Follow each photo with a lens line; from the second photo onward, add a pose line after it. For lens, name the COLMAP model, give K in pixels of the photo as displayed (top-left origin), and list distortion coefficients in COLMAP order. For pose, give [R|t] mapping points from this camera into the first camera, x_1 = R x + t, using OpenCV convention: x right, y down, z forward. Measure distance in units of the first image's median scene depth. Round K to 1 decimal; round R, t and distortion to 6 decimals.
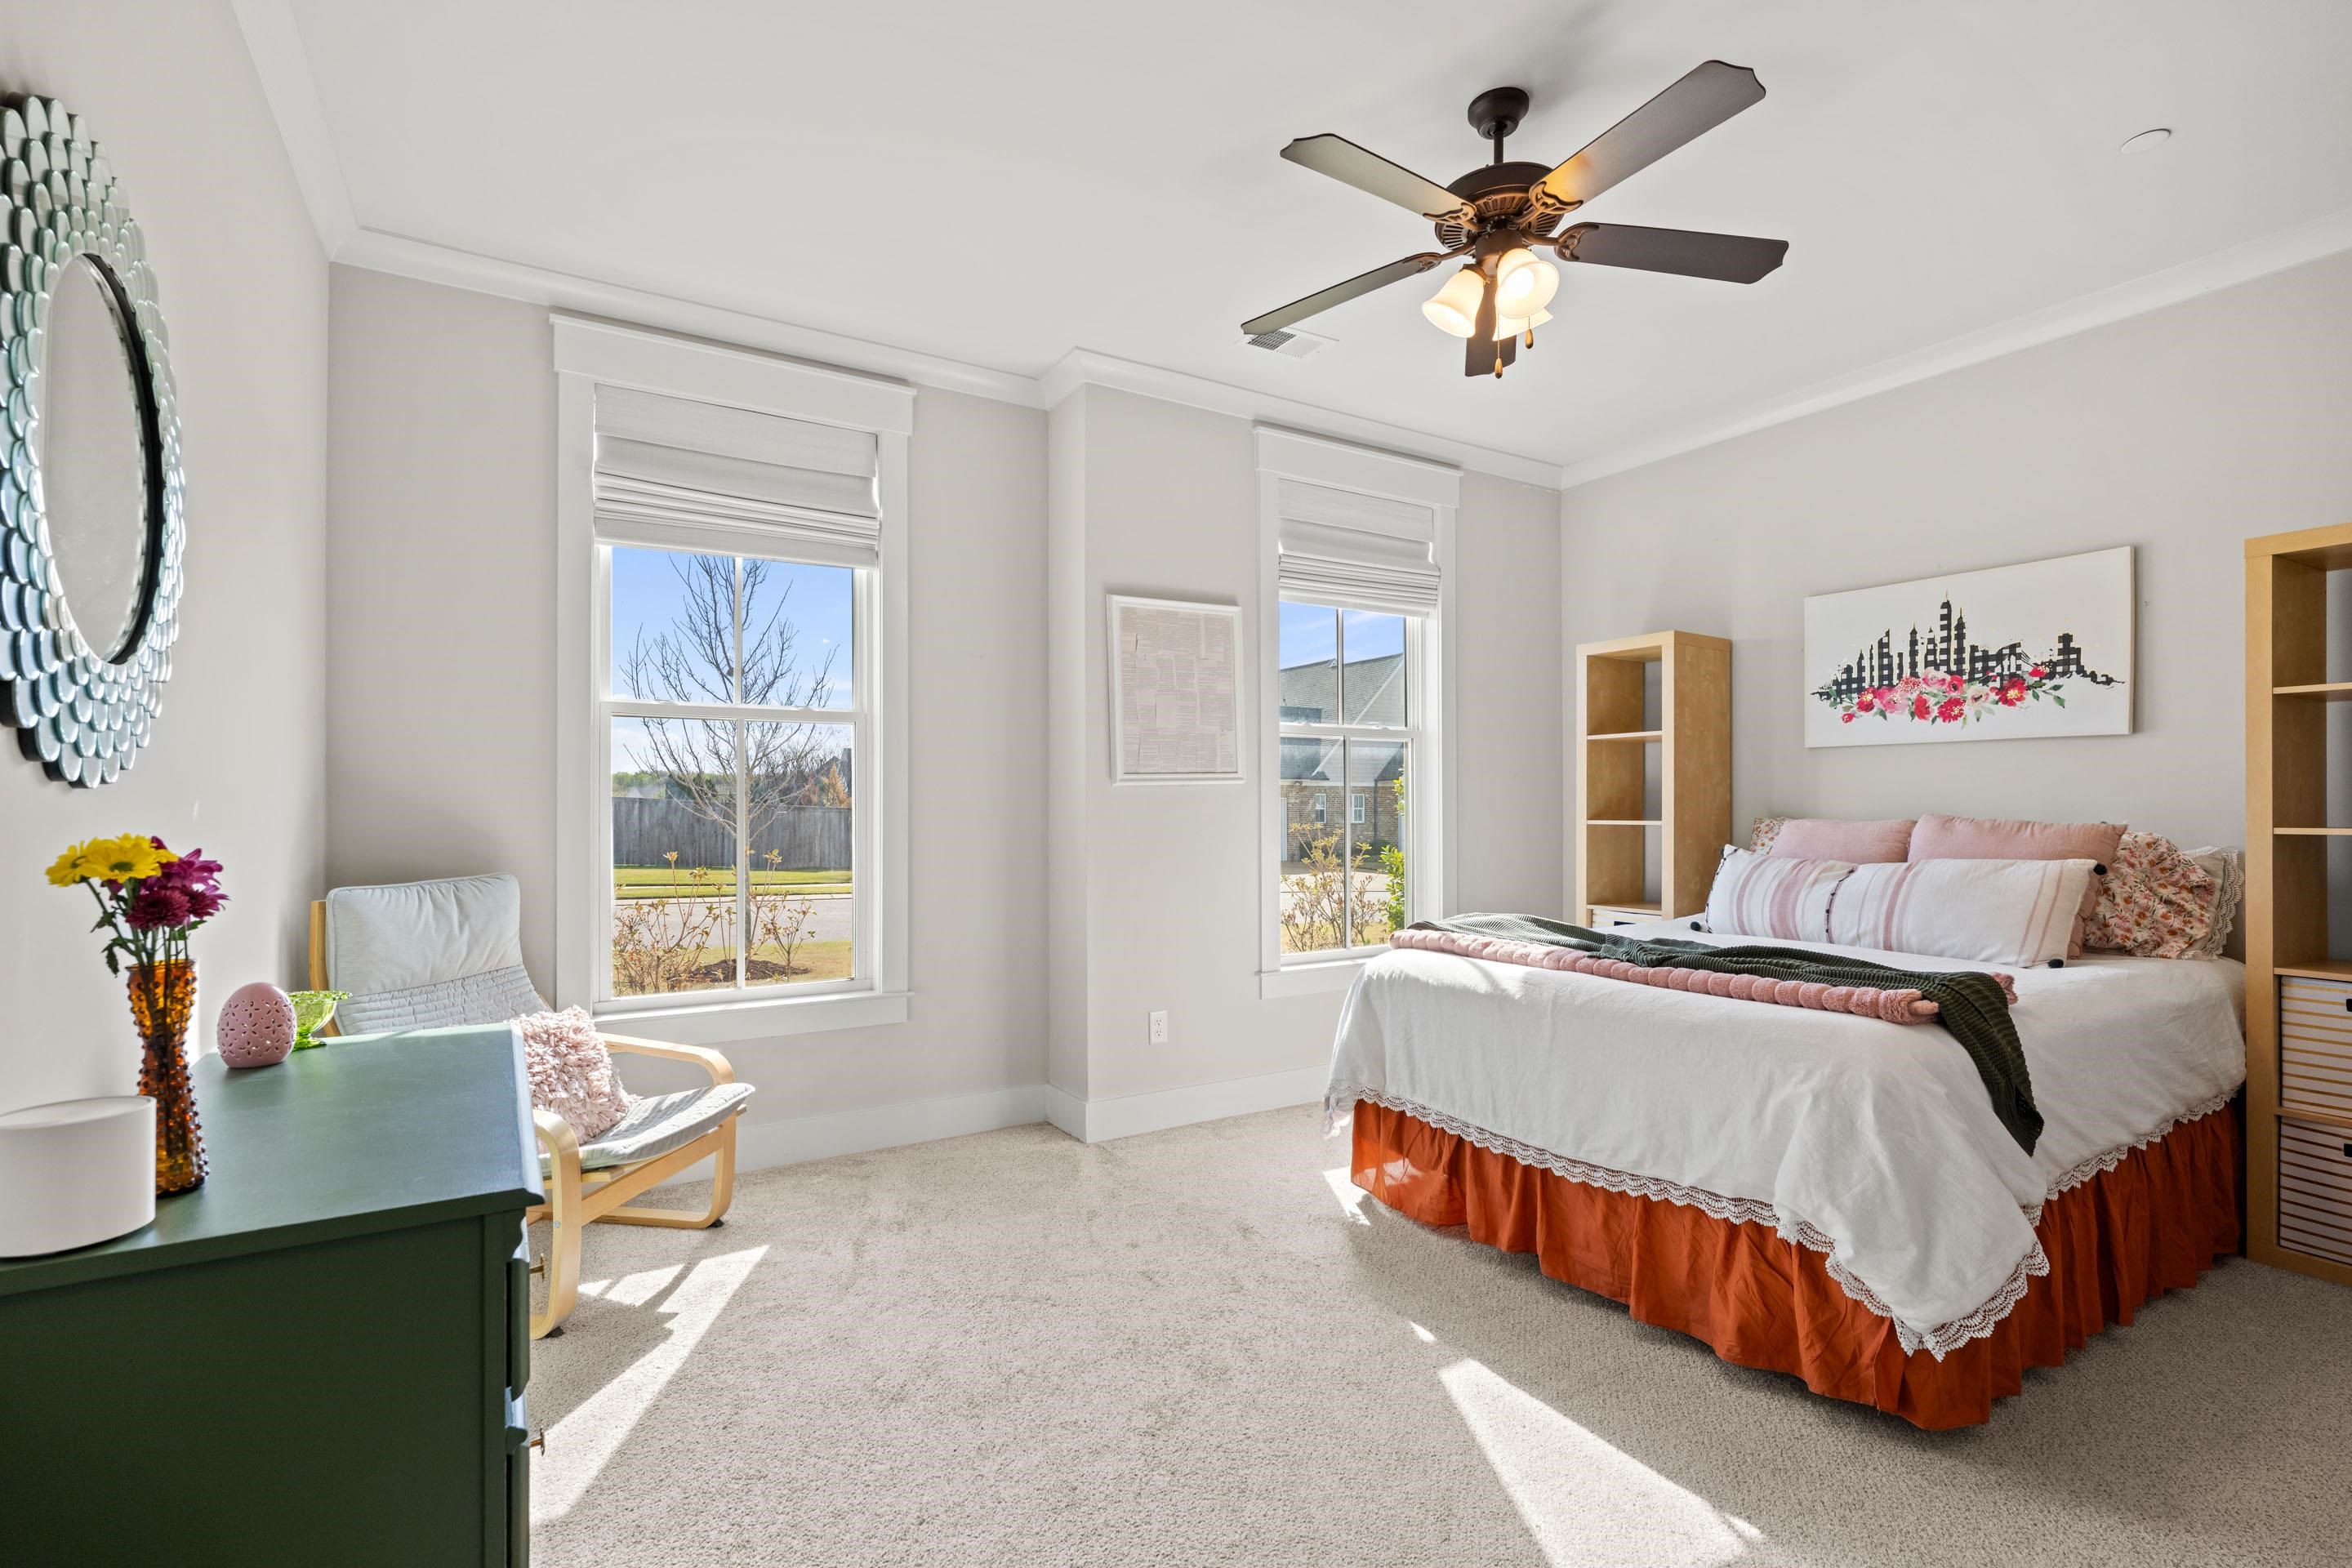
lens RADIAL K [[1072.0, 0, 1179.1], [0, 1072.0, 798.8], [0, 0, 1]] dist [-0.001517, -0.000093]
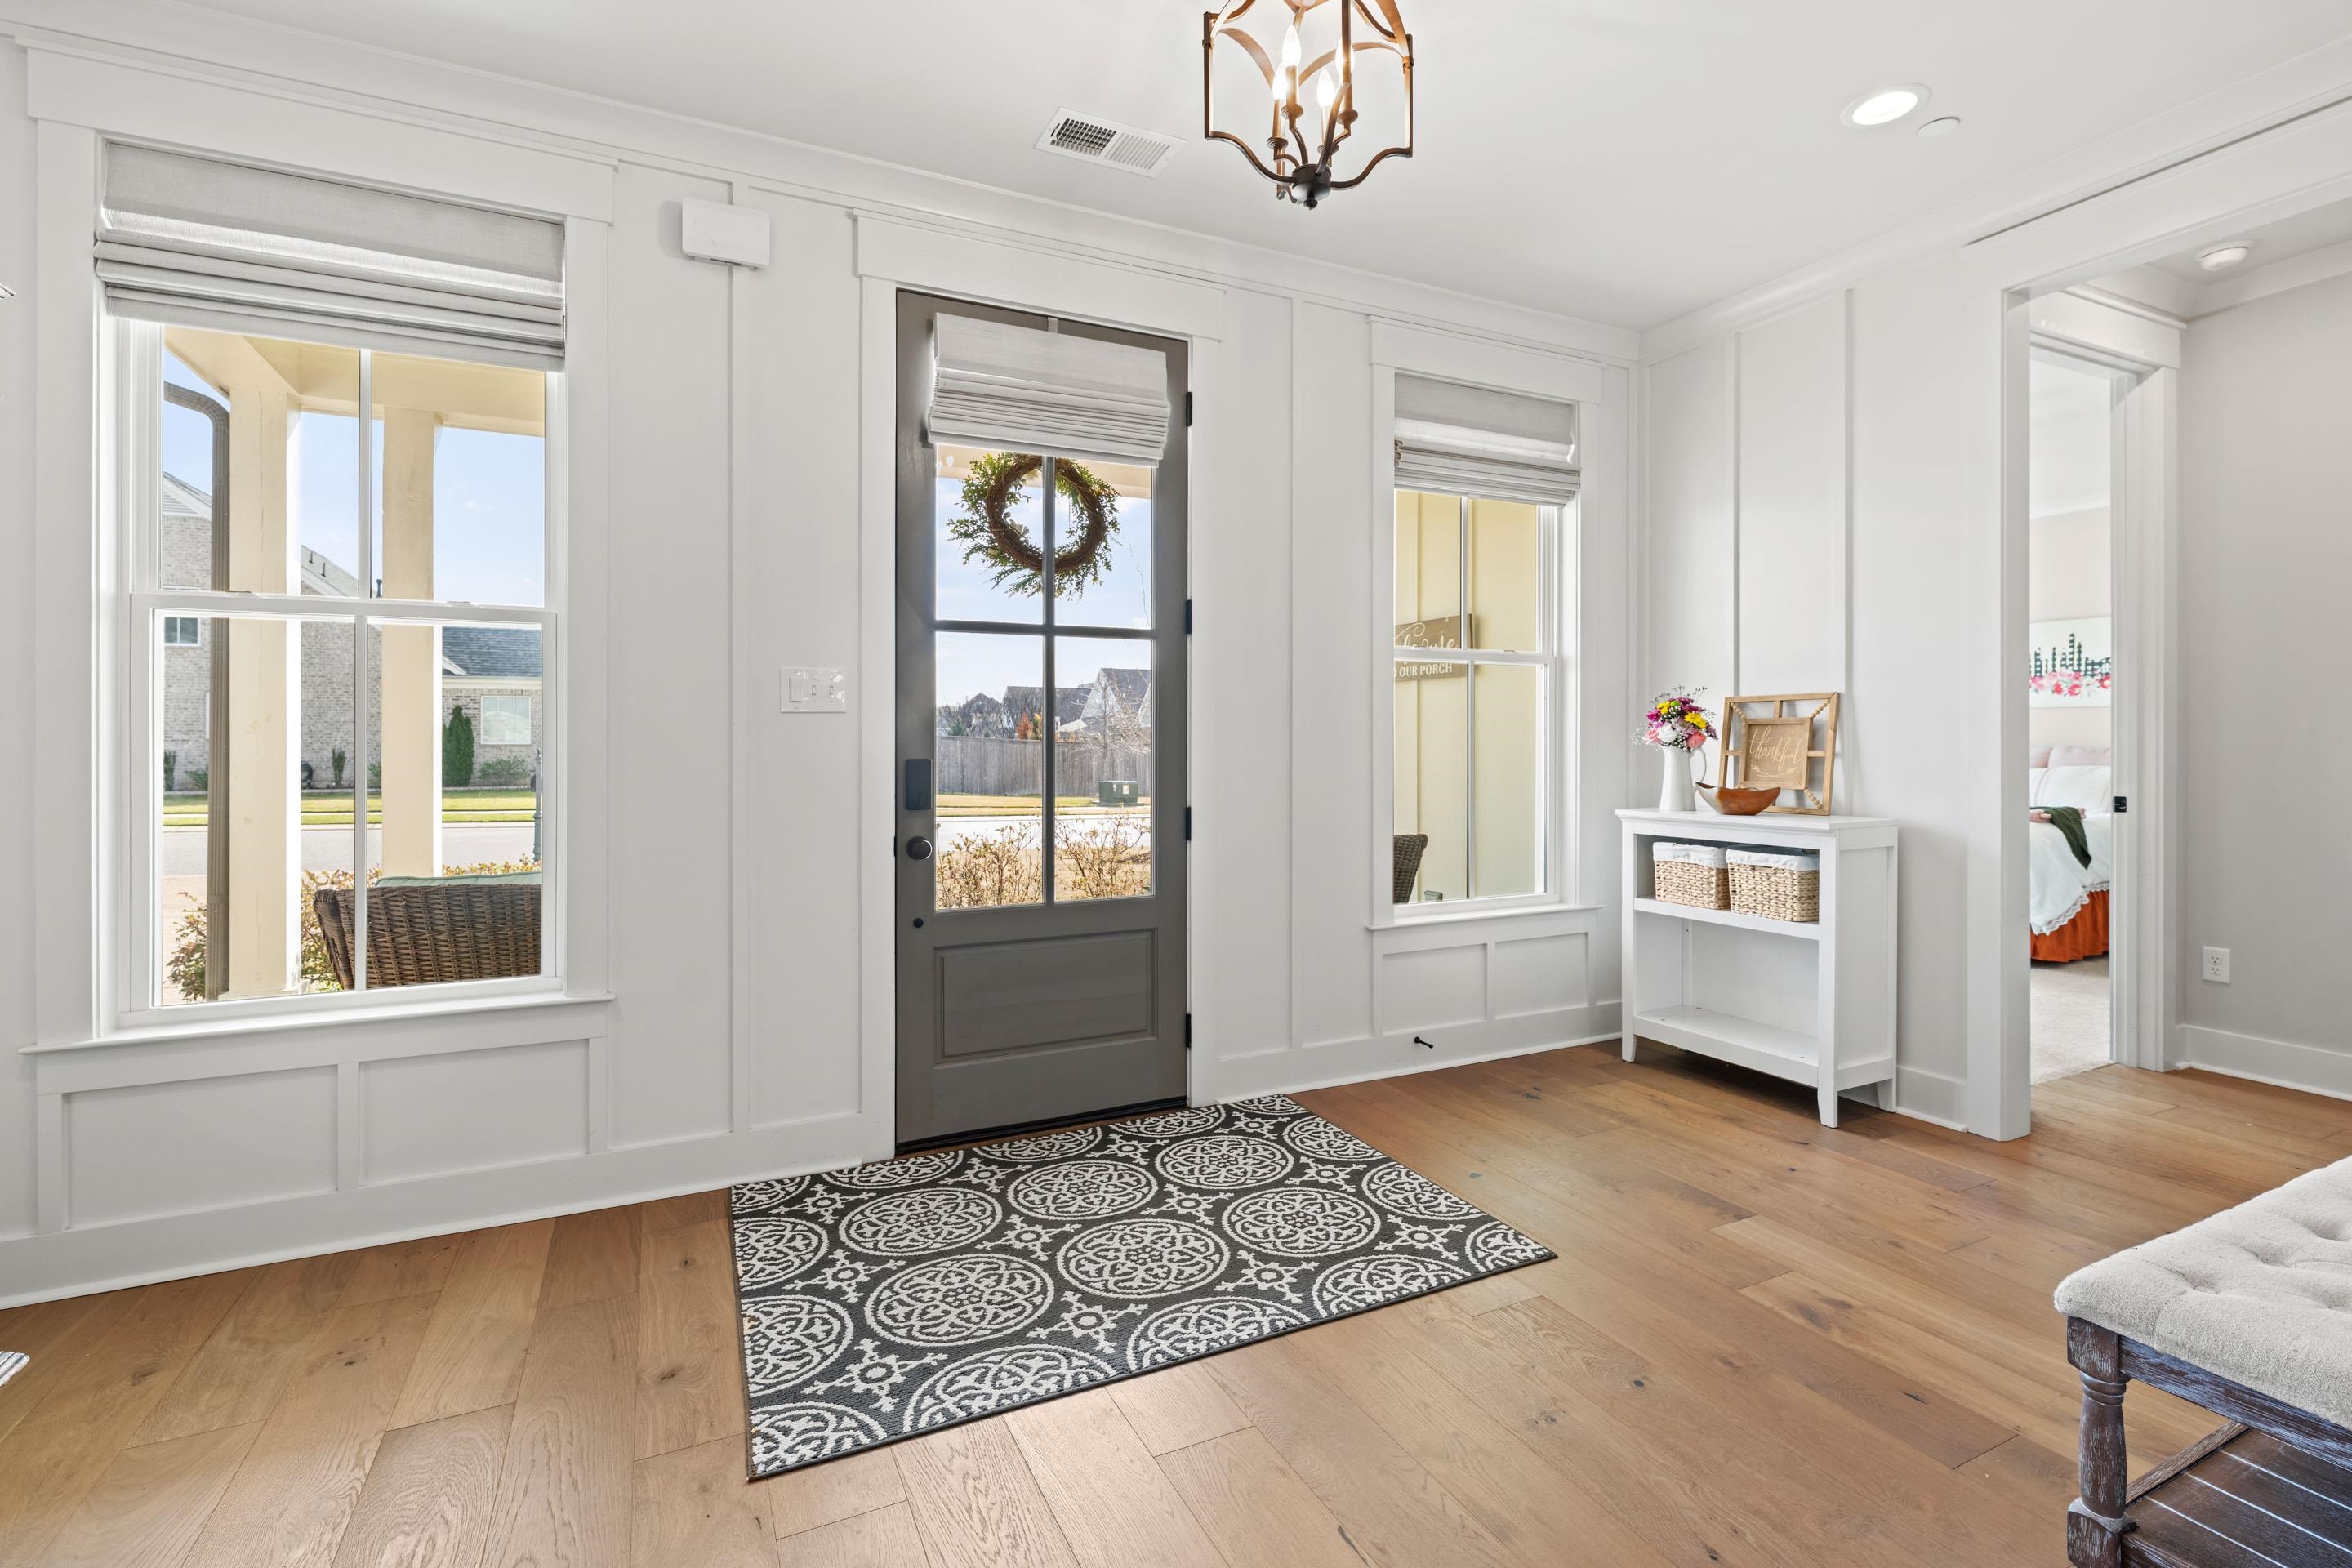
lens RADIAL K [[1072.0, 0, 1193.5], [0, 1072.0, 733.4], [0, 0, 1]] dist [-0.001517, -0.000093]
pose [[0.995144, 0.003033, -0.098382, -0.744624], [-0.002234, 0.999964, 0.008233, -0.019775], [0.098403, -0.007973, 0.995115, -1.200464]]
